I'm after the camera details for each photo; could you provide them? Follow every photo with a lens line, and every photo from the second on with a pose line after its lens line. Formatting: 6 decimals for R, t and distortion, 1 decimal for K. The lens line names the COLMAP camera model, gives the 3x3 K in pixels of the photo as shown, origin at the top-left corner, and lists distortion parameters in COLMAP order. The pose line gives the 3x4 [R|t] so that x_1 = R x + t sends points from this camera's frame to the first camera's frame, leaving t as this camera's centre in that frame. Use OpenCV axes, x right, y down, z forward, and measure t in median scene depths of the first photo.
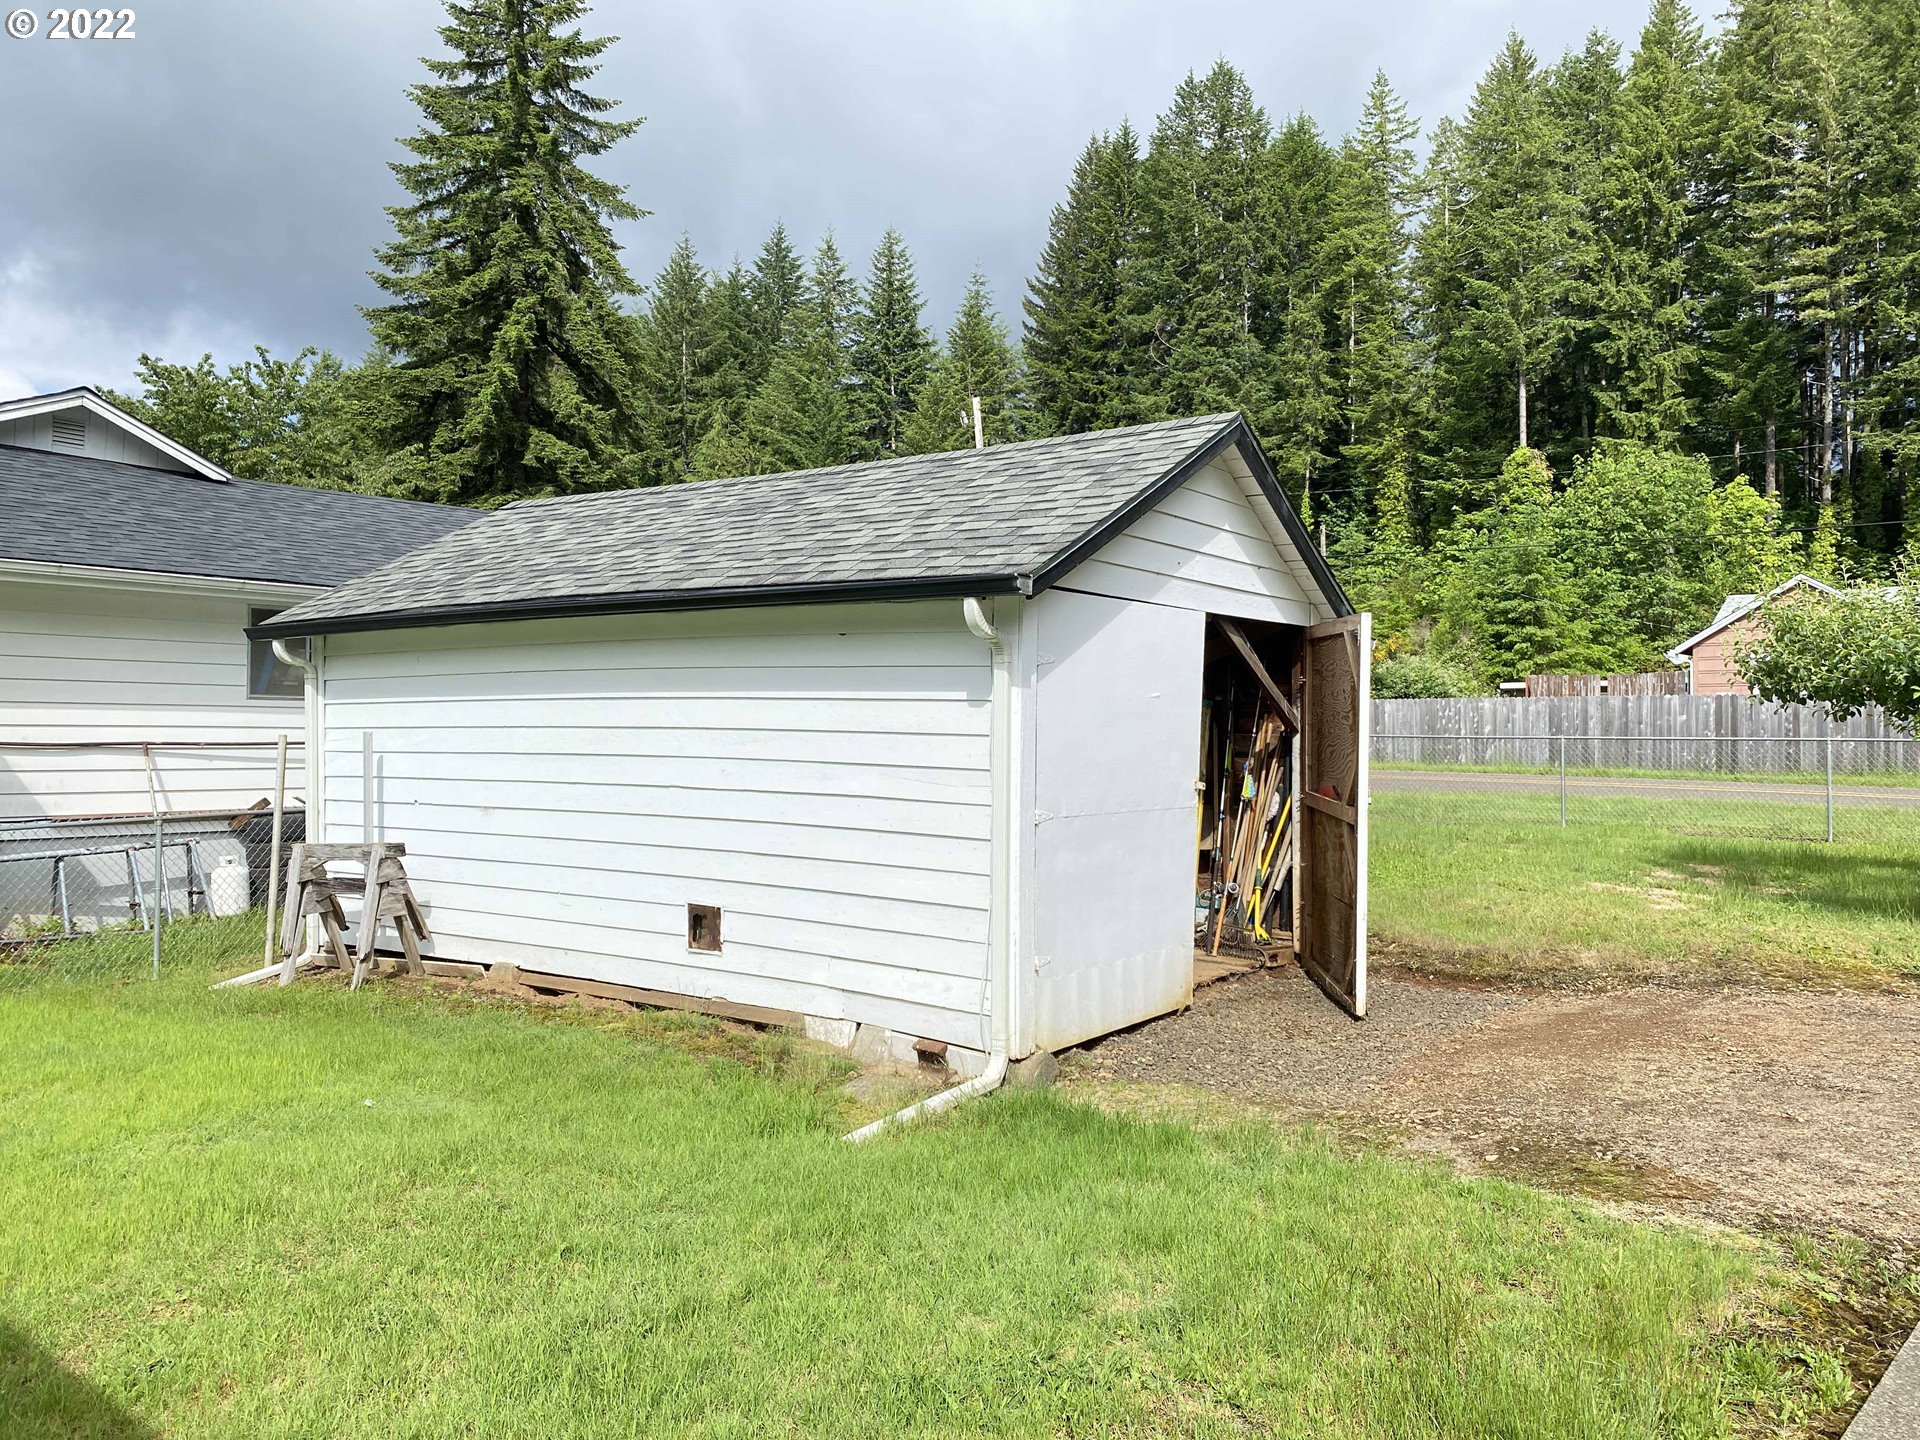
lens RADIAL K [[1461.6, 0, 975.4], [0, 1461.6, 702.6], [0, 0, 1]] dist [0.018600, -0.013939]
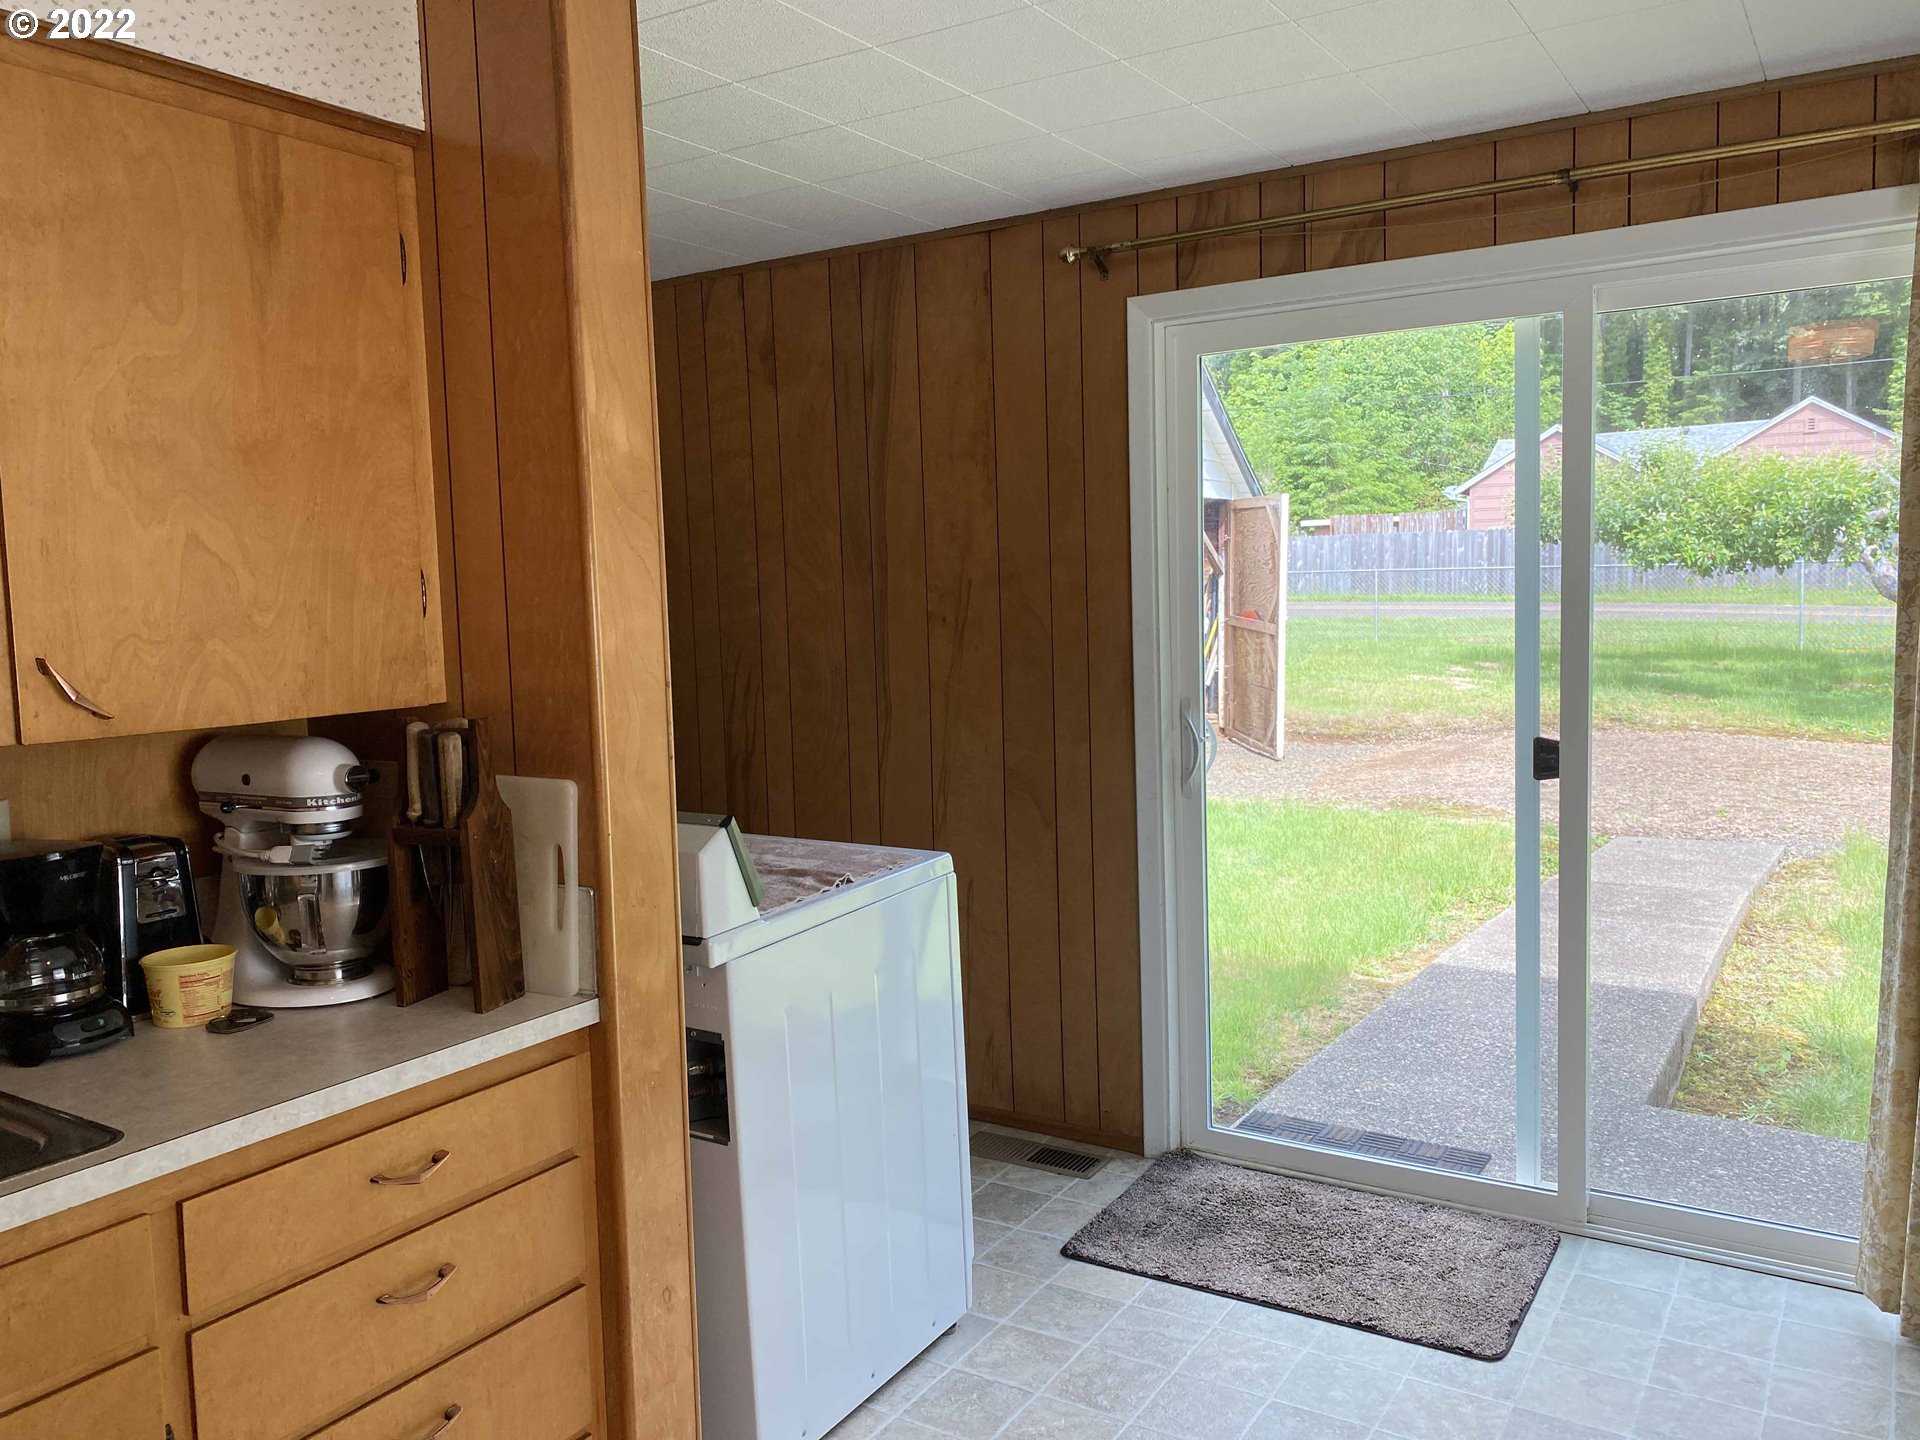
lens RADIAL K [[1461.6, 0, 950.3], [0, 1461.6, 716.0], [0, 0, 1]] dist [0.018600, -0.013939]
pose [[0.992049, -0.041436, 0.118832, -0.068353], [0.027509, 0.992806, 0.116534, -0.004956], [-0.122806, -0.112339, 0.986052, -0.121969]]
